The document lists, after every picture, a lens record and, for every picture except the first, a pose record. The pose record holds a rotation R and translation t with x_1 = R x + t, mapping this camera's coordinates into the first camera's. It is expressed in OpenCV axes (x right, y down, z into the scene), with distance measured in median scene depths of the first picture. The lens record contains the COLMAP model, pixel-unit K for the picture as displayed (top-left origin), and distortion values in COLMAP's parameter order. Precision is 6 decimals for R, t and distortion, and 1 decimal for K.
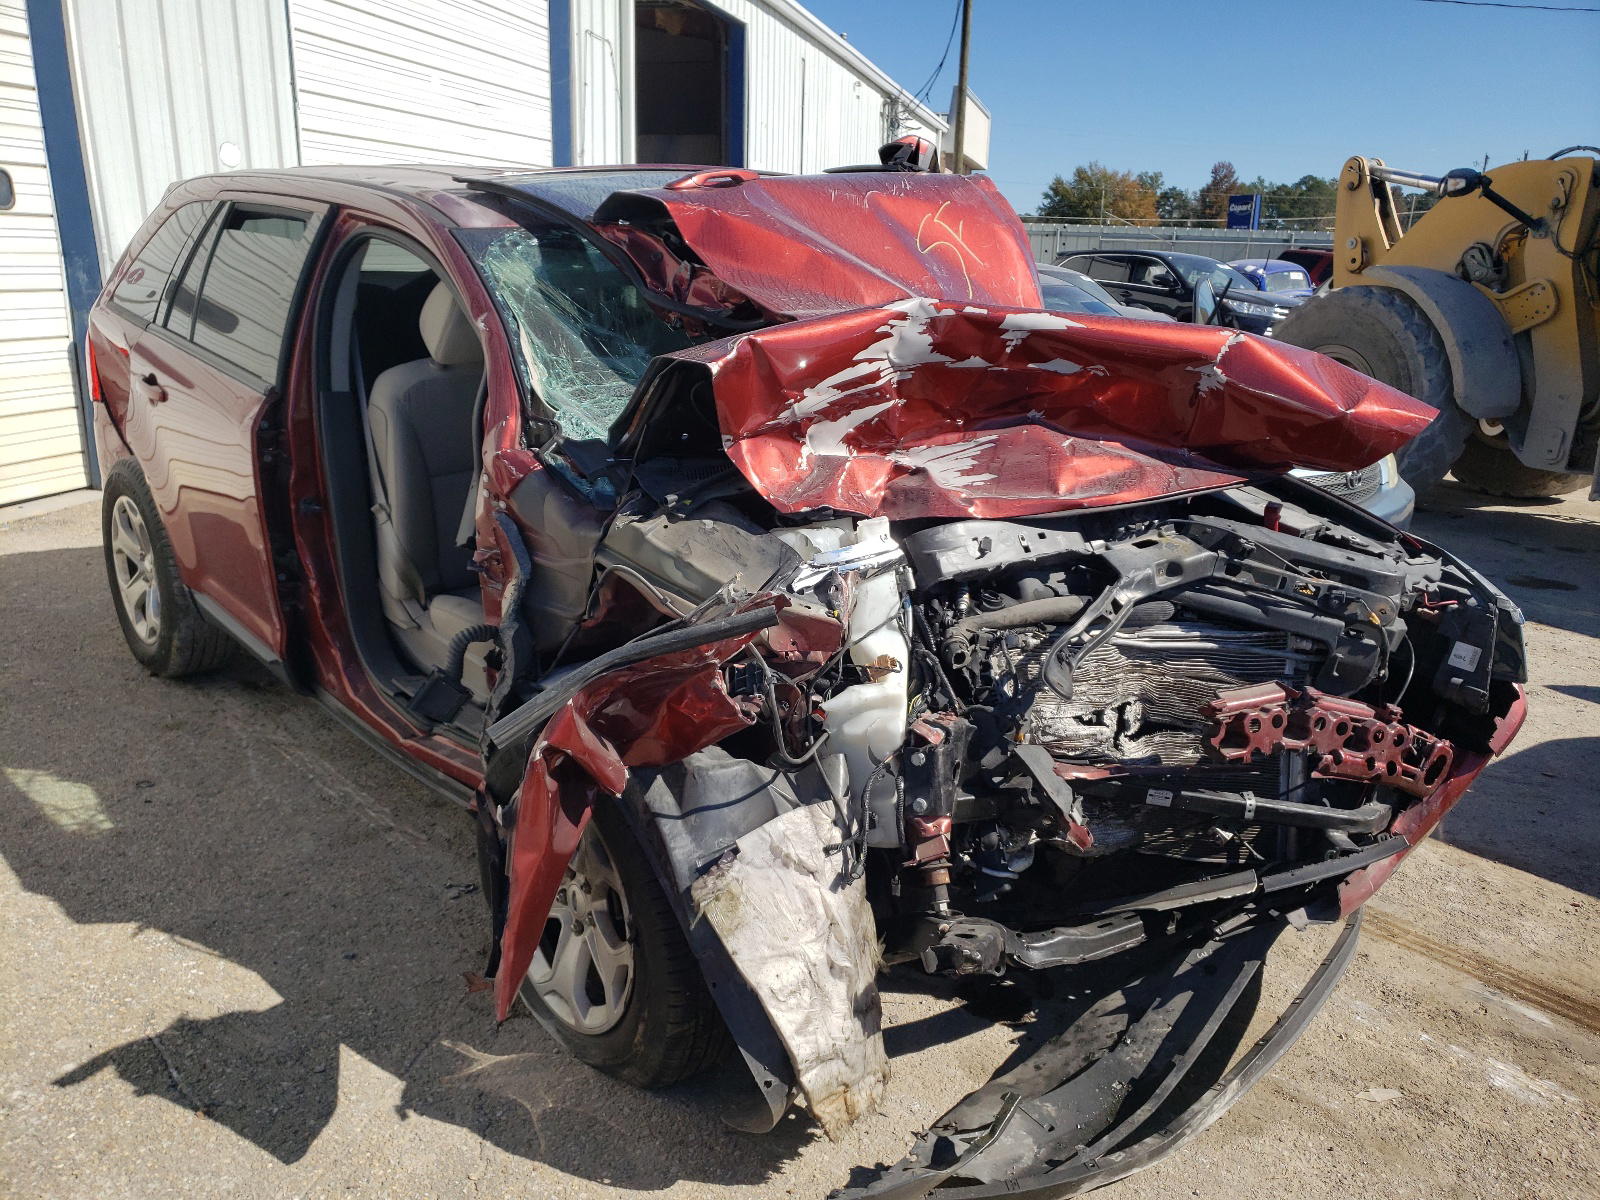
lens RADIAL K [[1223.8, 0, 799.2], [0, 1223.8, 588.6], [0, 0, 1]] dist [-0.024442, 0.071935]
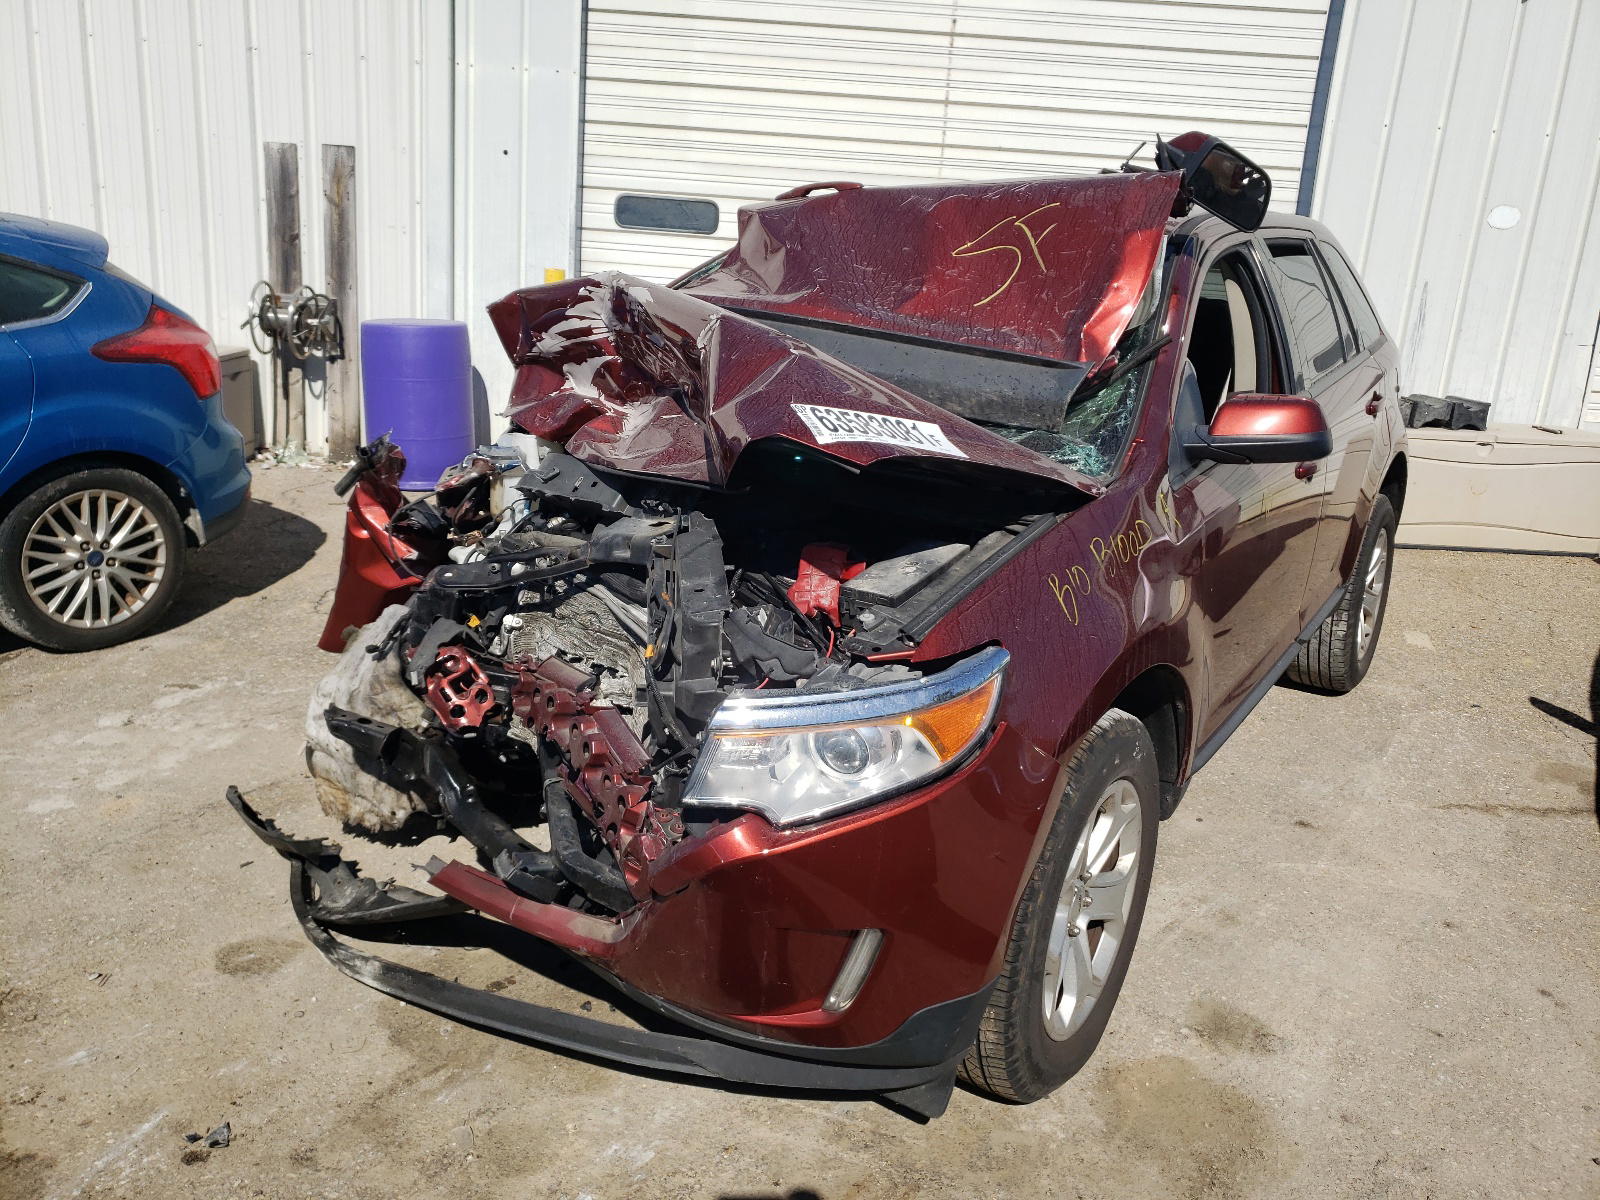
lens RADIAL K [[1245.8, 0, 800.0], [0, 1245.8, 600.0], [0, 0, 1]] dist [0.018423, -0.001225]
pose [[0.290501, 0.262812, -0.920076, 1.273851], [-0.315738, 0.934016, 0.167104, -0.186118], [0.903282, 0.241959, 0.354312, 0.759038]]
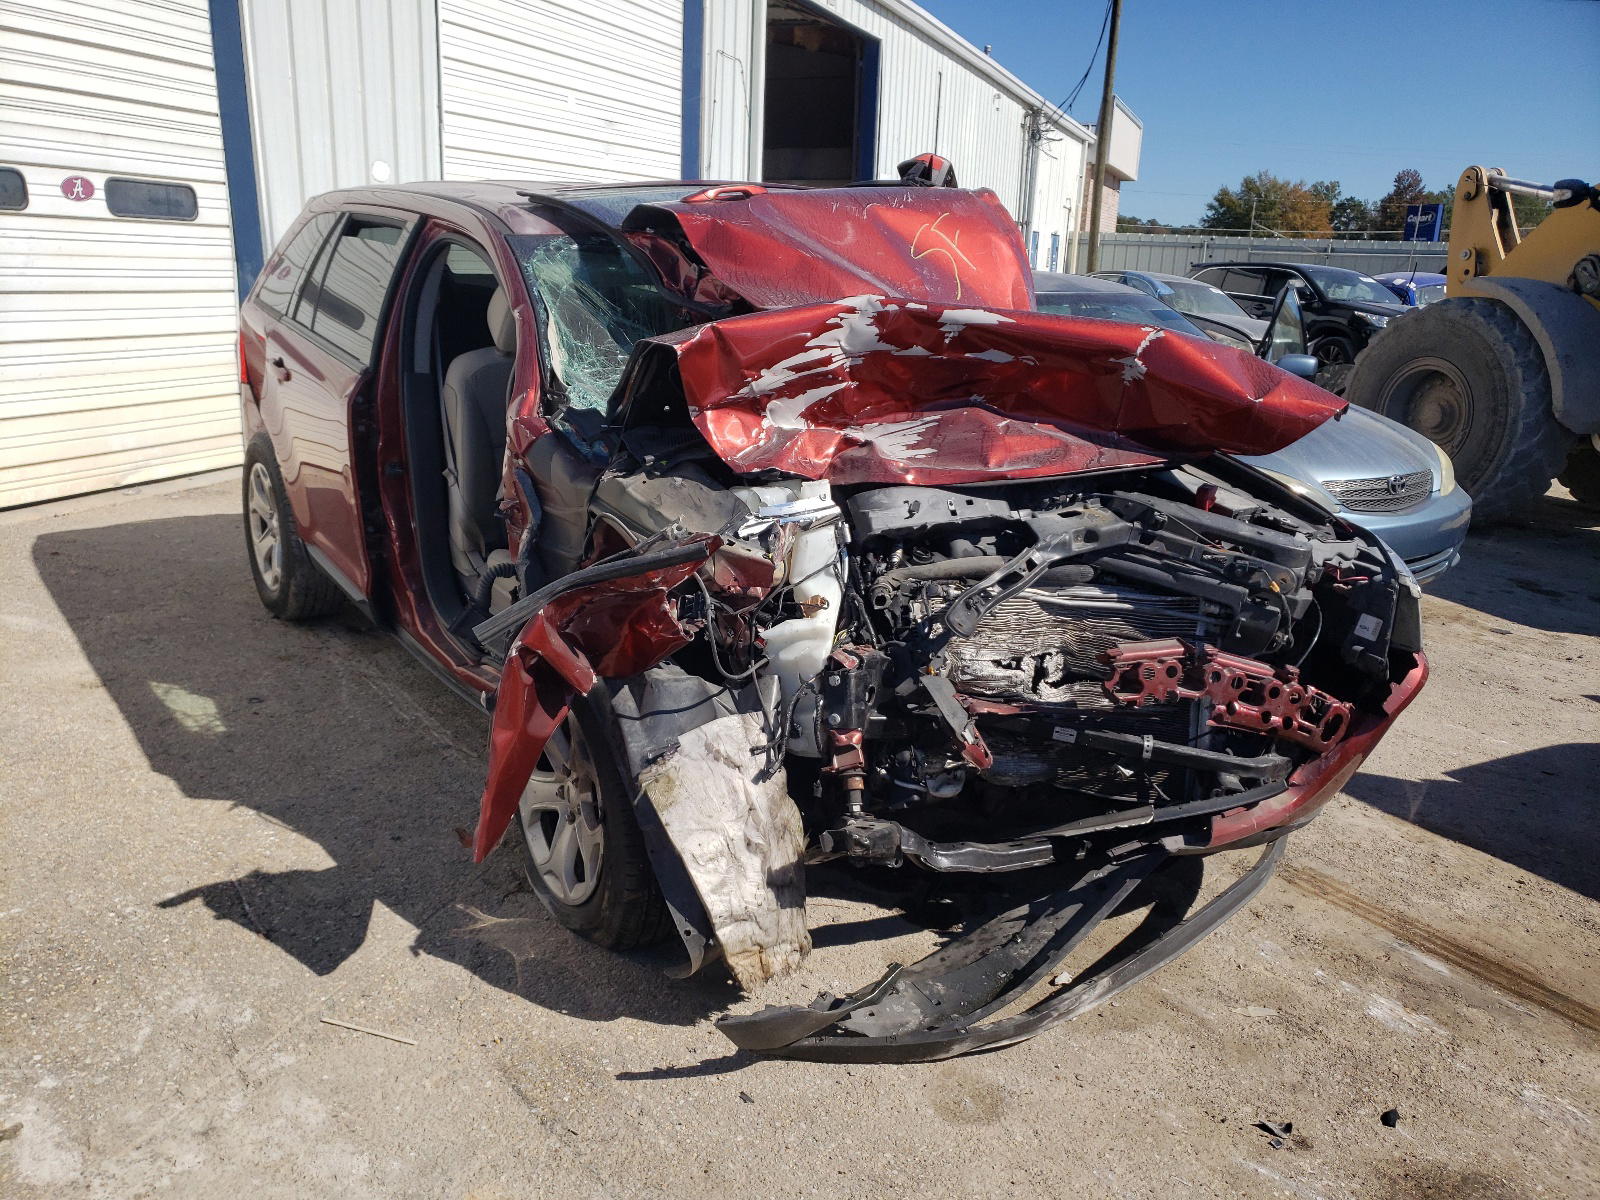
lens RADIAL K [[1245.8, 0, 800.0], [0, 1245.8, 600.0], [0, 0, 1]] dist [0.018423, -0.001225]
pose [[0.990505, 0.041087, -0.131190, 0.190198], [-0.041962, 0.999112, -0.003911, 0.058264], [0.130913, 0.009379, 0.991349, -0.181260]]
